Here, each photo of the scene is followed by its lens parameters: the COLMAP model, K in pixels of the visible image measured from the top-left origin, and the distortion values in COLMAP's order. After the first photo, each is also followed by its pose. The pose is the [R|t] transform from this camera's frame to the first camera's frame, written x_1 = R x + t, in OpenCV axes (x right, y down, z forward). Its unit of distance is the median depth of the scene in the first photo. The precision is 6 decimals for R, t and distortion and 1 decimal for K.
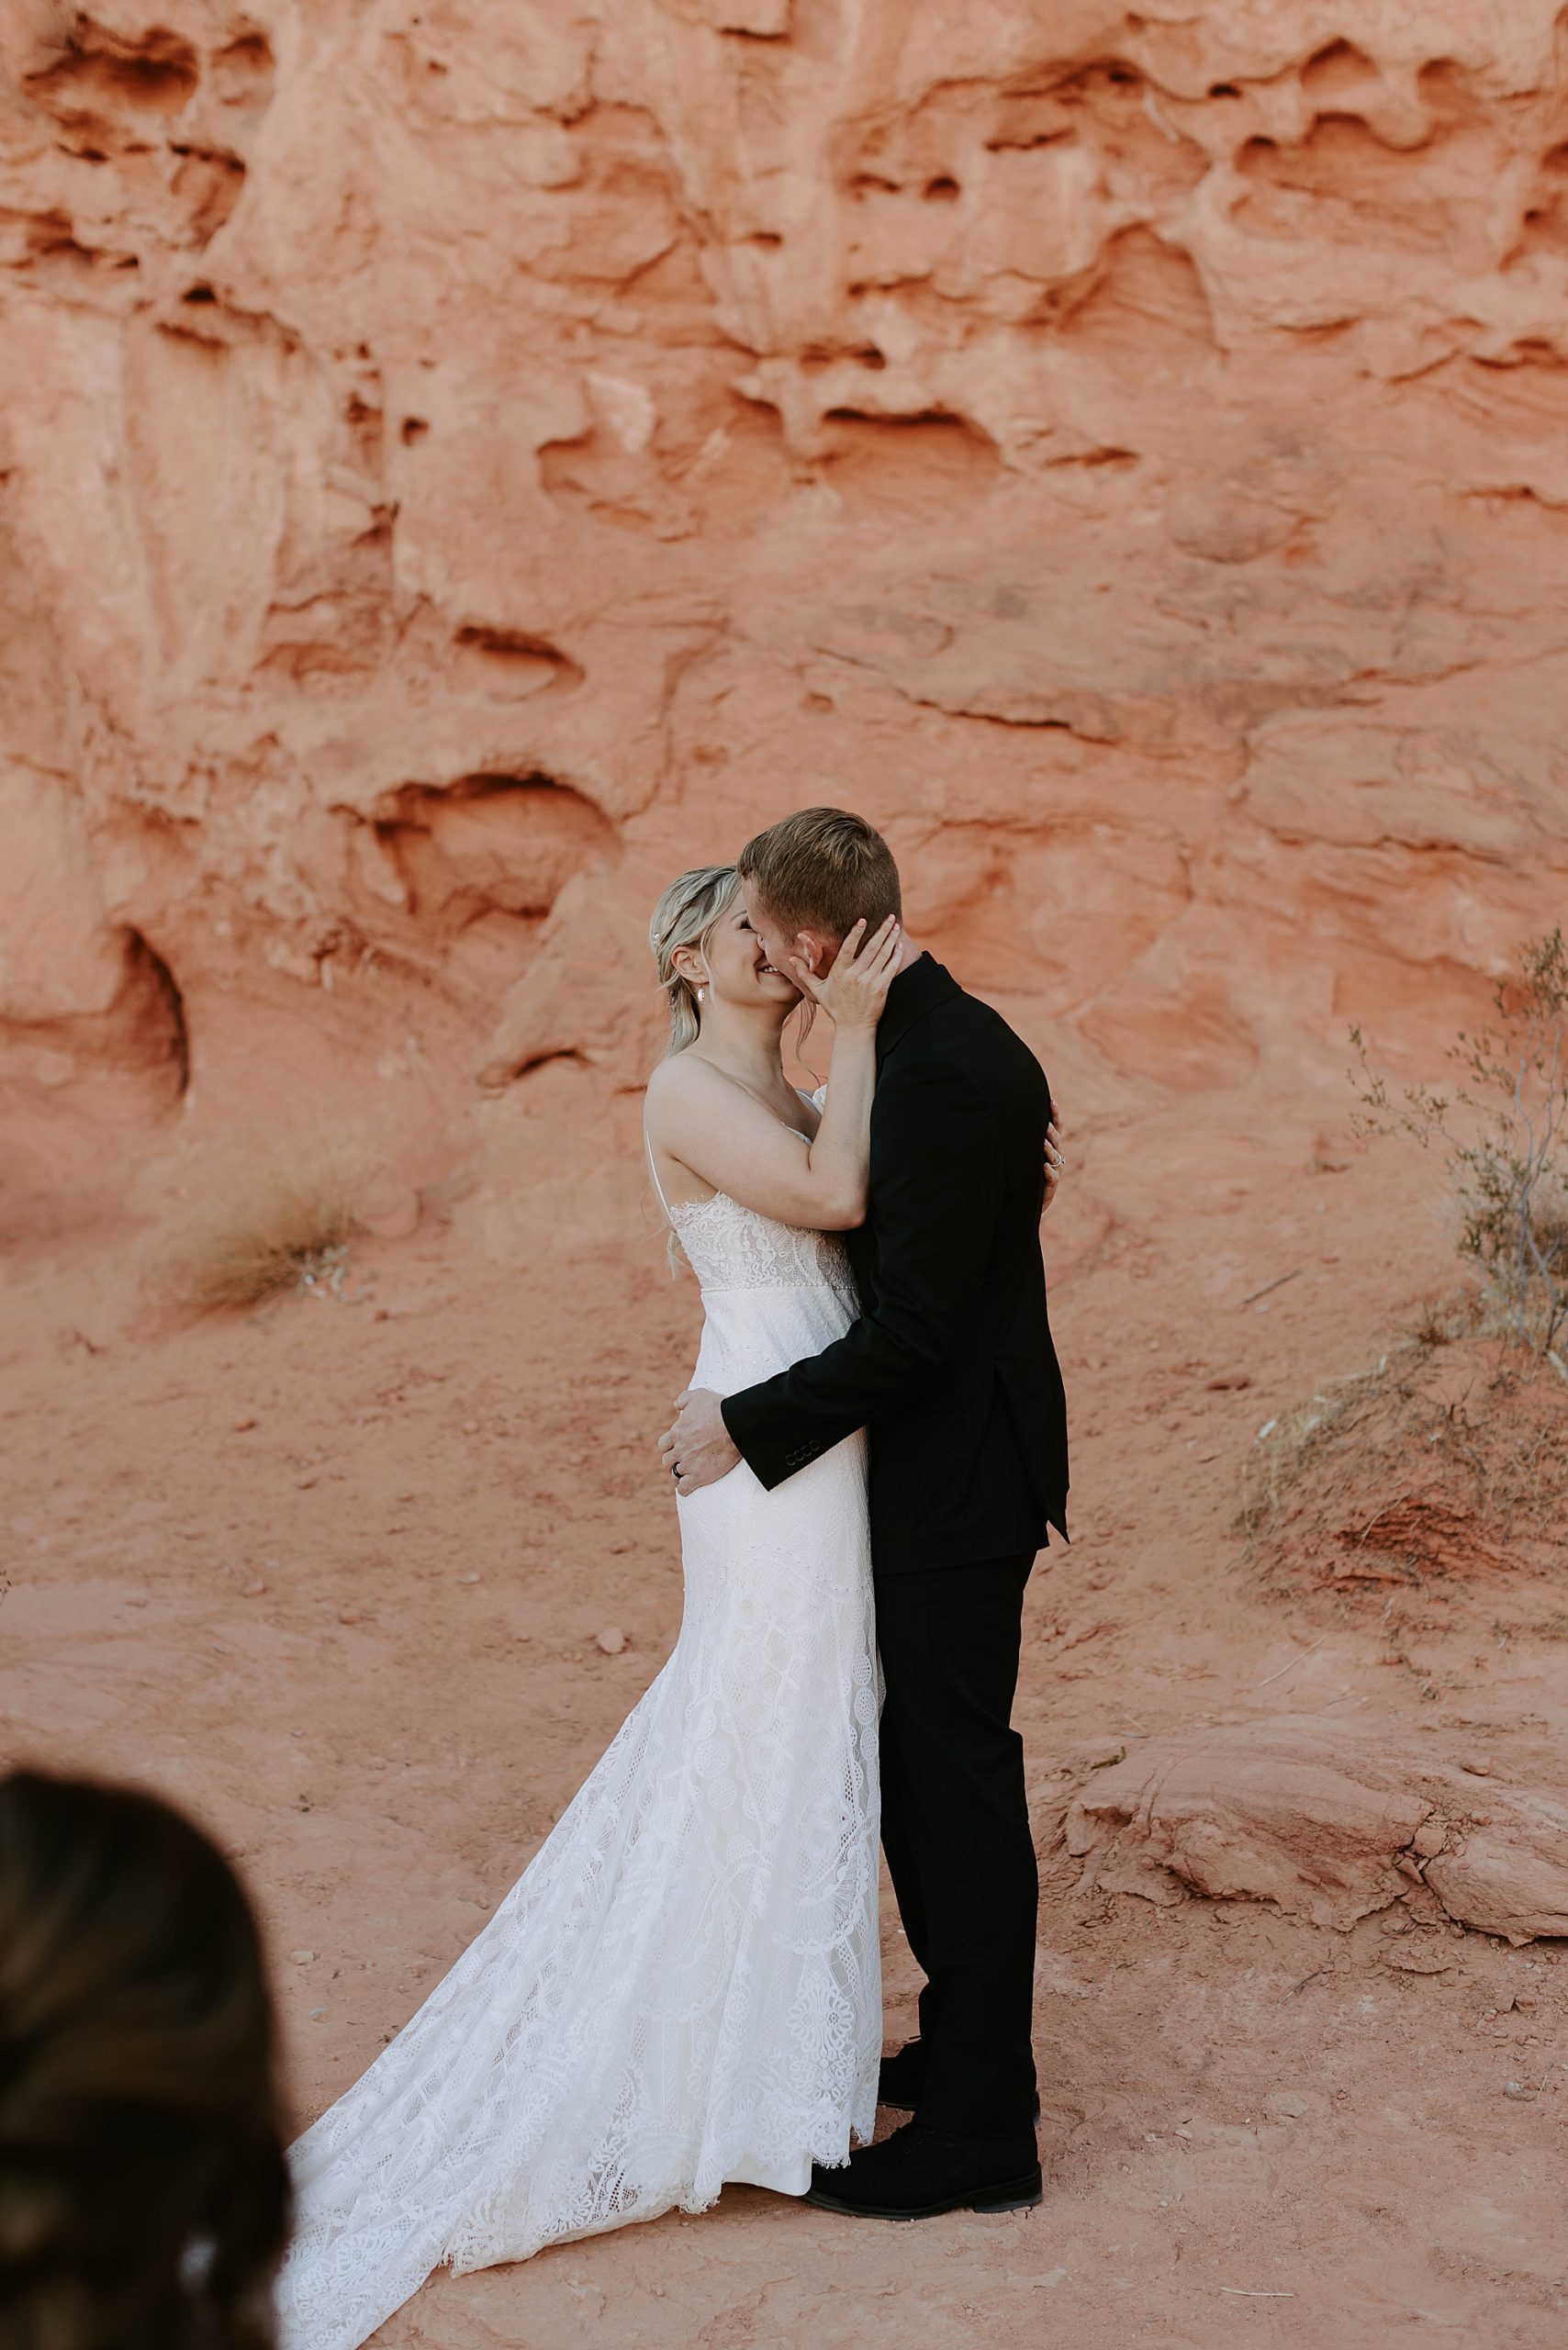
lens RADIAL K [[3460.3, 0, 769.1], [0, 3460.3, 1172.2], [0, 0, 1]] dist [0.037939, 0.000000]
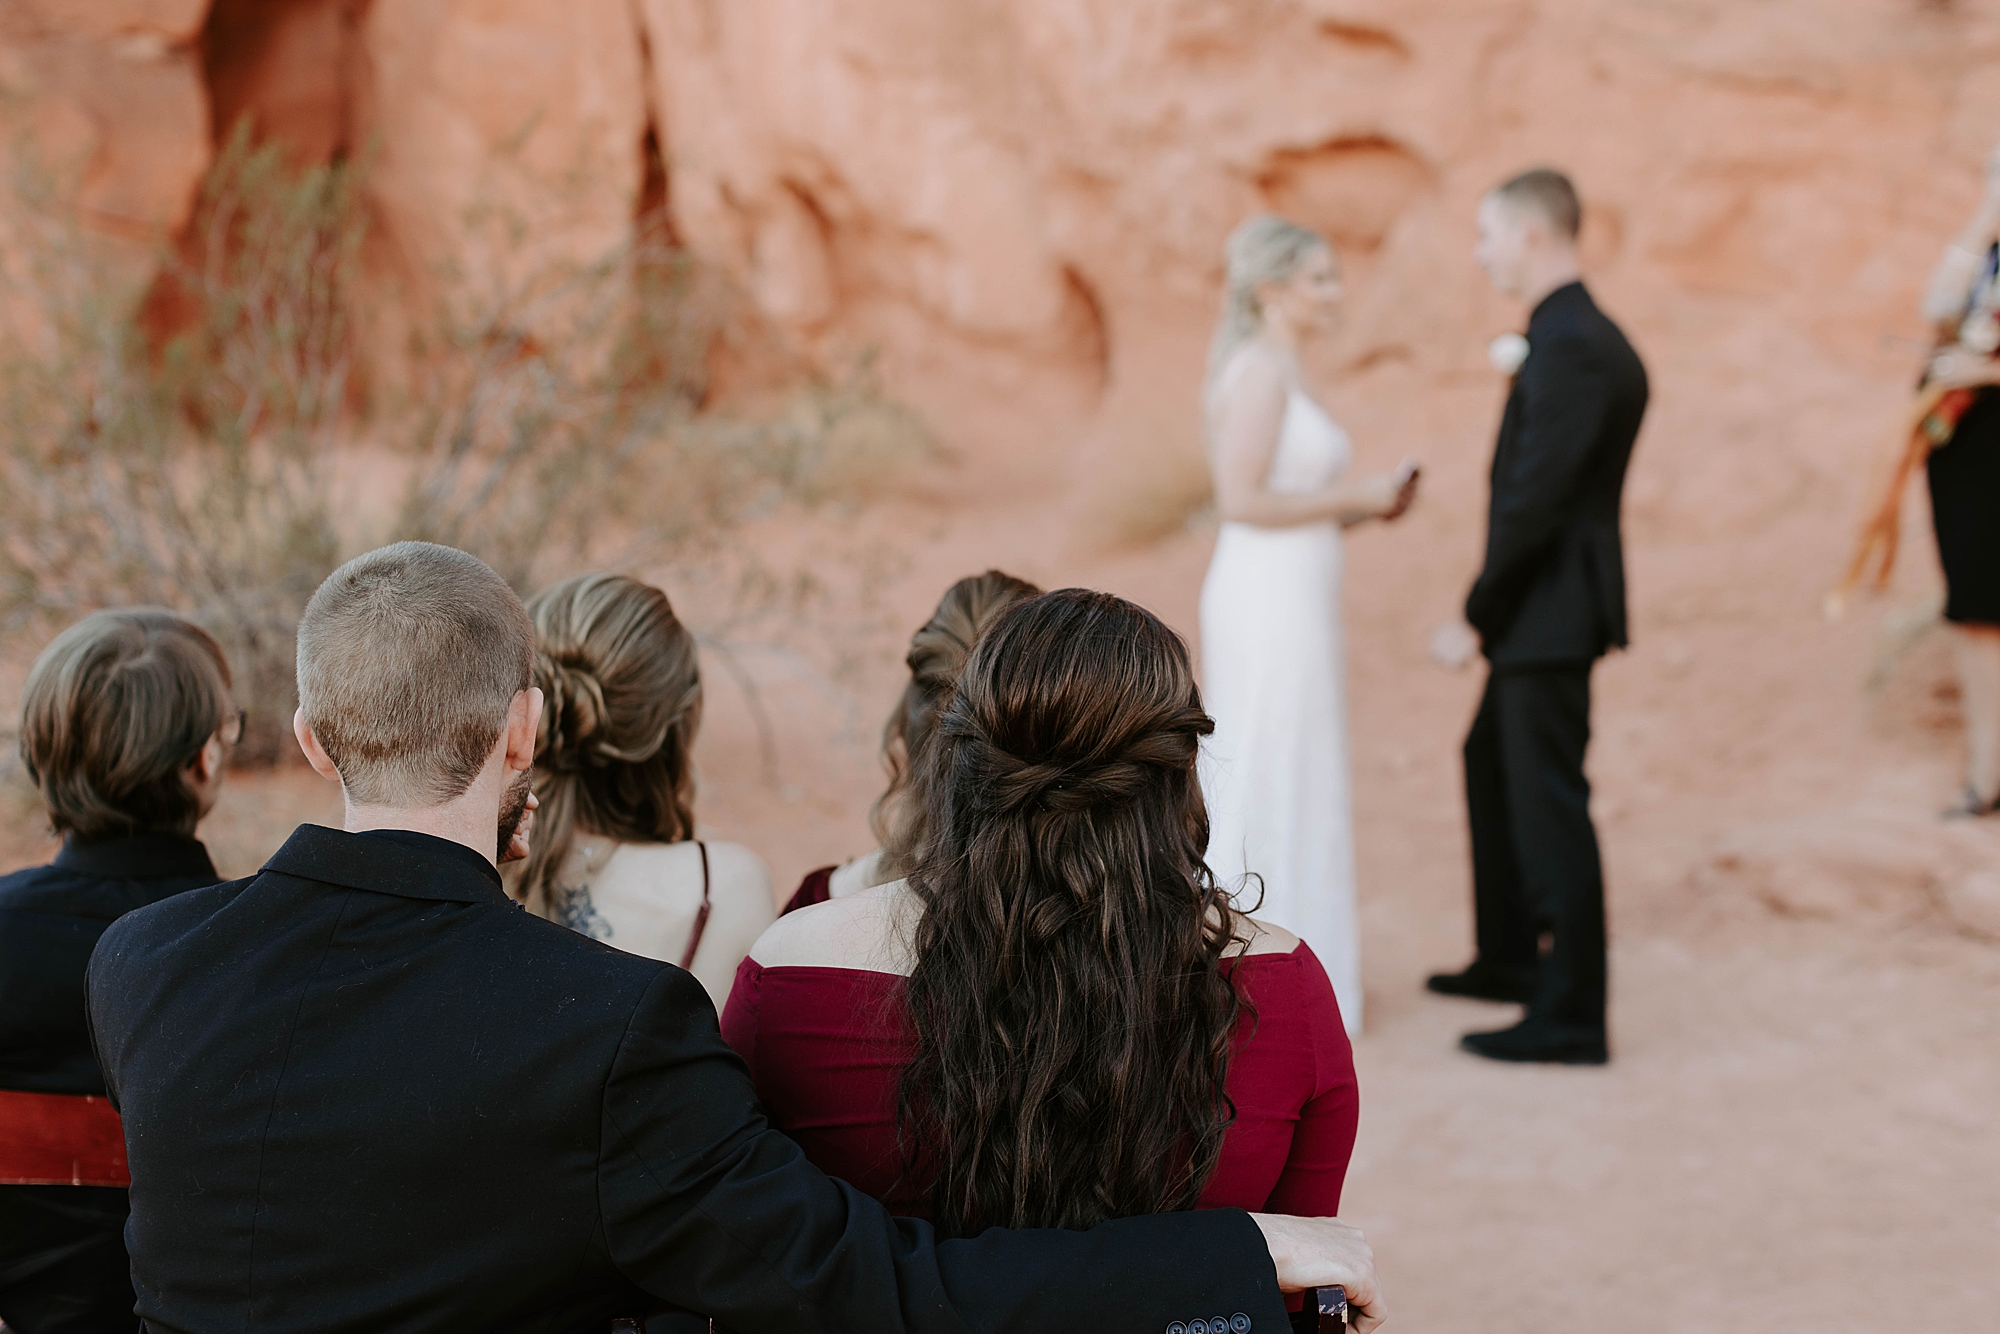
lens RADIAL K [[3057.5, 0, 943.0], [0, 3057.5, 624.3], [0, 0, 1]] dist [0.012524, 0.000000]
pose [[0.975220, 0.008061, -0.221091, 0.026572], [0.002894, 0.998786, 0.049179, 0.009291], [0.221219, -0.048600, 0.974012, -0.144102]]
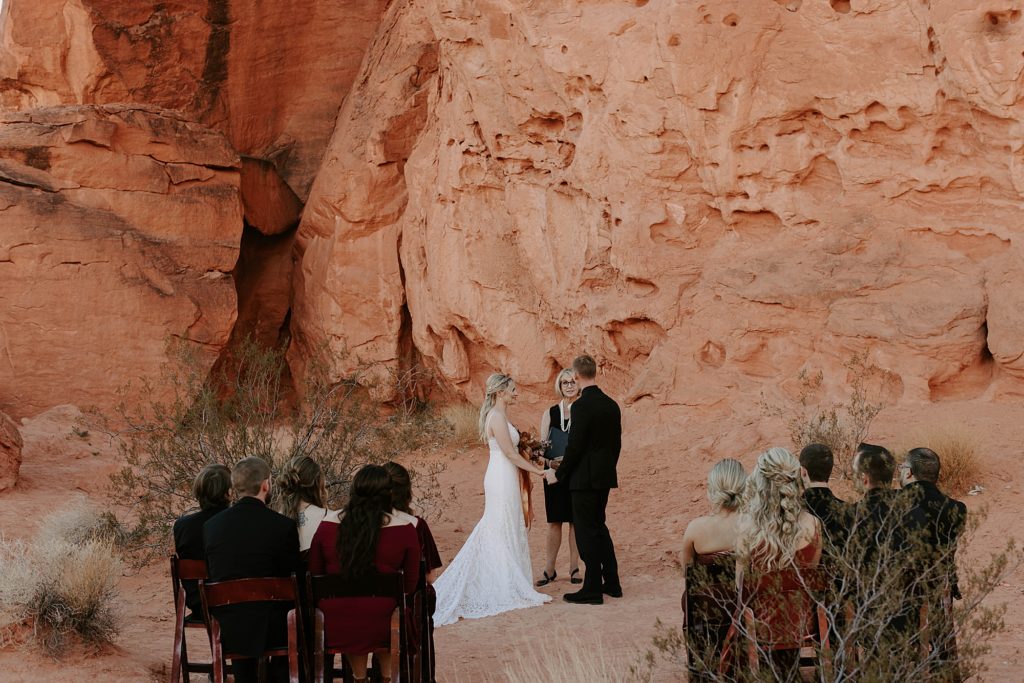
lens RADIAL K [[1507.8, 0, 507.2], [0, 1507.8, 344.2], [0, 0, 1]] dist [0.037939, 0.000000]
pose [[0.960405, -0.018827, -0.277972, 0.225183], [0.002284, 0.998213, -0.059717, 0.006675], [0.278599, 0.056717, 0.958731, -0.539101]]
